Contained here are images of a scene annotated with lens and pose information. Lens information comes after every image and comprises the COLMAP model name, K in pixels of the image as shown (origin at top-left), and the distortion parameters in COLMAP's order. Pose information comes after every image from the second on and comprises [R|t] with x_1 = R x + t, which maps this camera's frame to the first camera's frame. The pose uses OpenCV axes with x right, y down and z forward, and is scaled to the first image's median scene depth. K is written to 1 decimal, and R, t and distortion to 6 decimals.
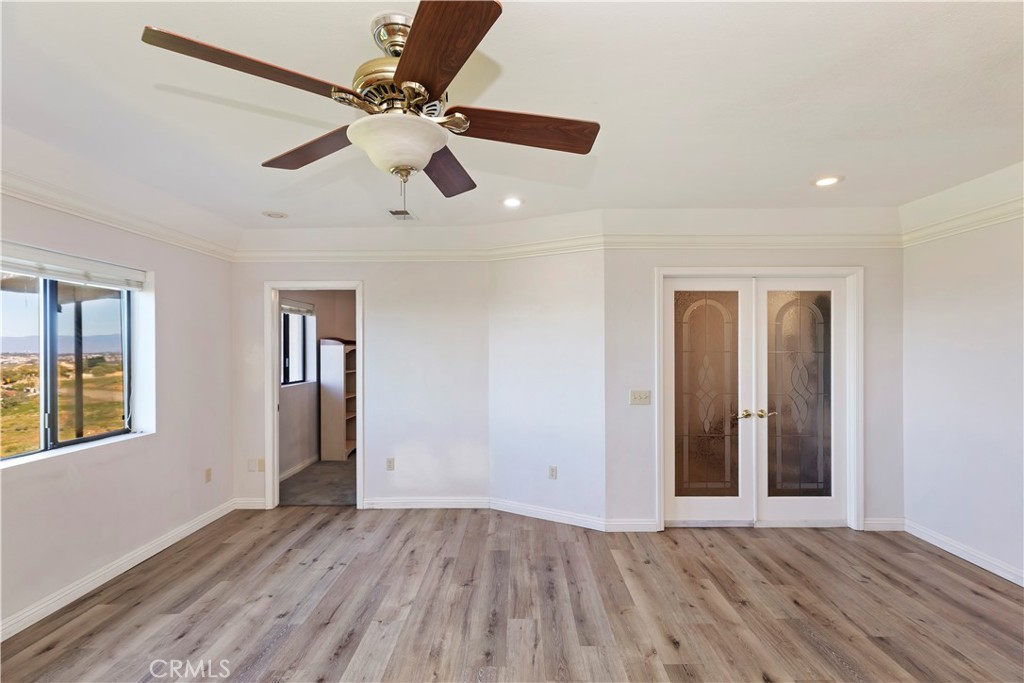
lens RADIAL K [[466.3, 0, 519.5], [0, 466.3, 344.6], [0, 0, 1]] dist [0.004258, 0.000238]
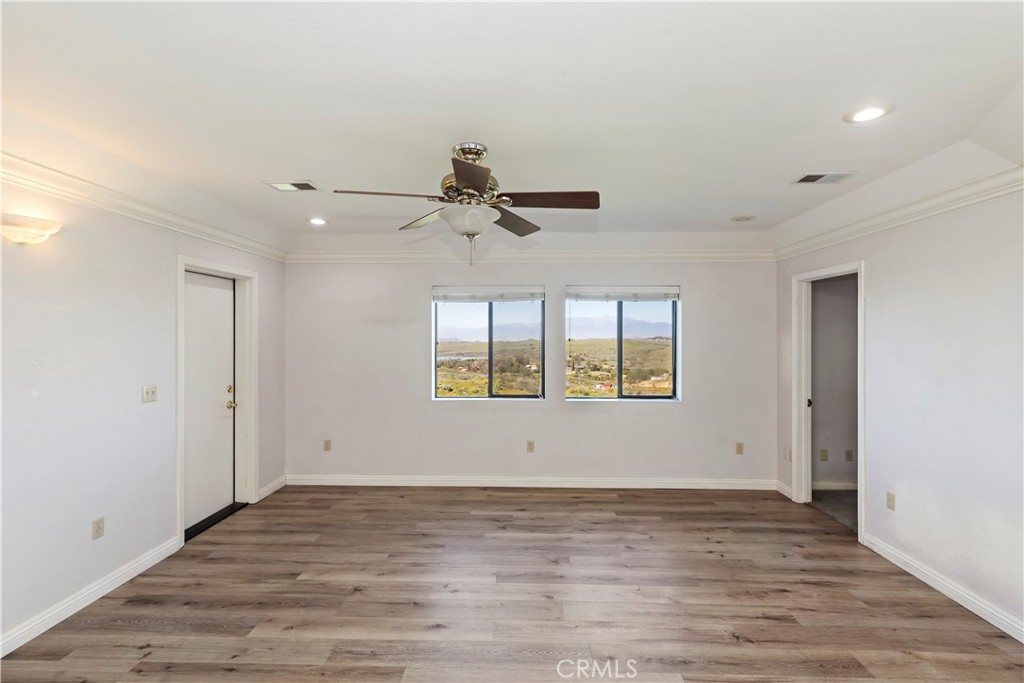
lens RADIAL K [[466.3, 0, 519.5], [0, 466.3, 338.8], [0, 0, 1]] dist [0.004258, 0.000238]
pose [[-0.018205, 0.014264, -0.999733, 0.598436], [0.005784, 0.999883, 0.014161, -0.019494], [0.999818, -0.005524, -0.018285, 0.539438]]
